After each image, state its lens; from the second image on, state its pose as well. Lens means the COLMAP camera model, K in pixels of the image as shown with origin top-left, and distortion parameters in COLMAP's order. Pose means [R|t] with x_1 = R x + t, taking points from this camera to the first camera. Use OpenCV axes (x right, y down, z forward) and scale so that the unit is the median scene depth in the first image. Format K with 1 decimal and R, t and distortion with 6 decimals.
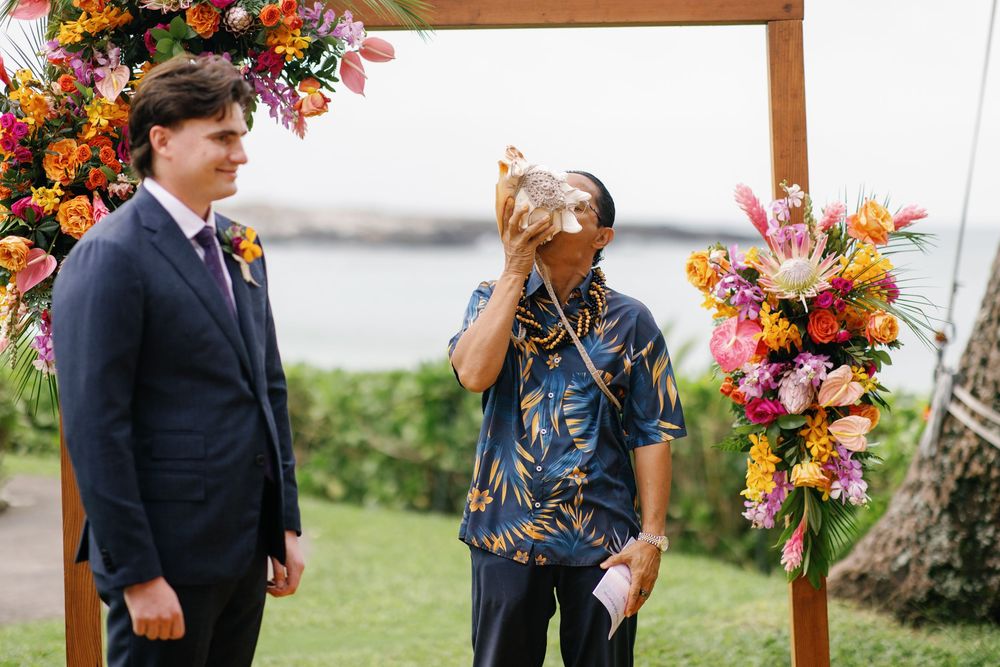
lens RADIAL K [[2446.1, 0, 500.0], [0, 2446.1, 333.5], [0, 0, 1]] dist [0.091612, 0.616155]
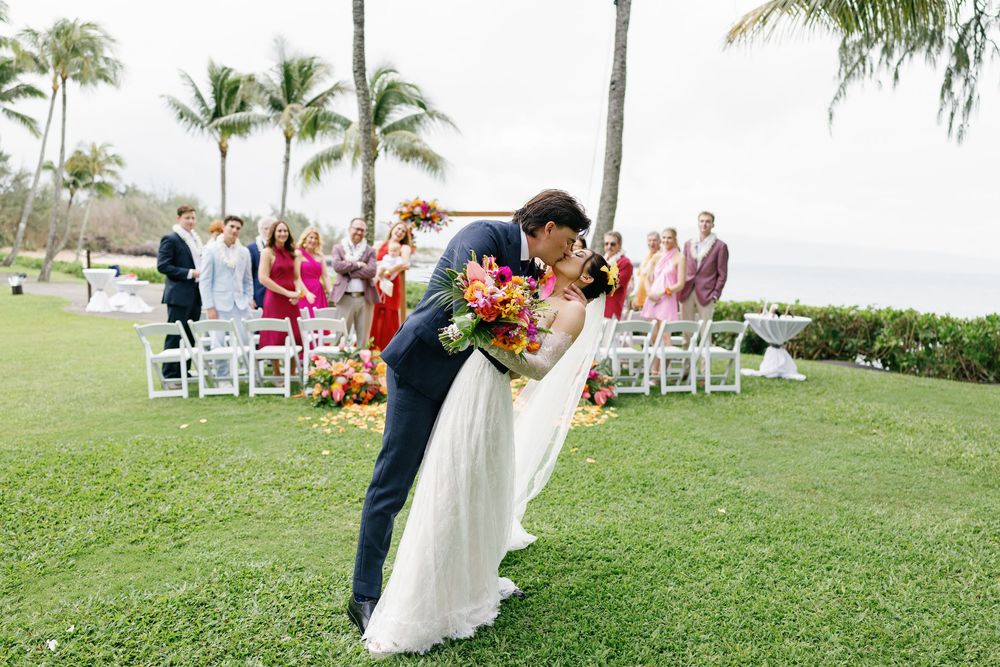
lens RADIAL K [[734.4, 0, 500.0], [0, 734.4, 333.5], [0, 0, 1]] dist [-0.002996, -0.003887]
pose [[0.998381, 0.026604, -0.050281, 0.180470], [-0.023564, 0.997913, 0.060115, 0.057683], [0.051776, -0.058832, 0.996924, -0.896572]]
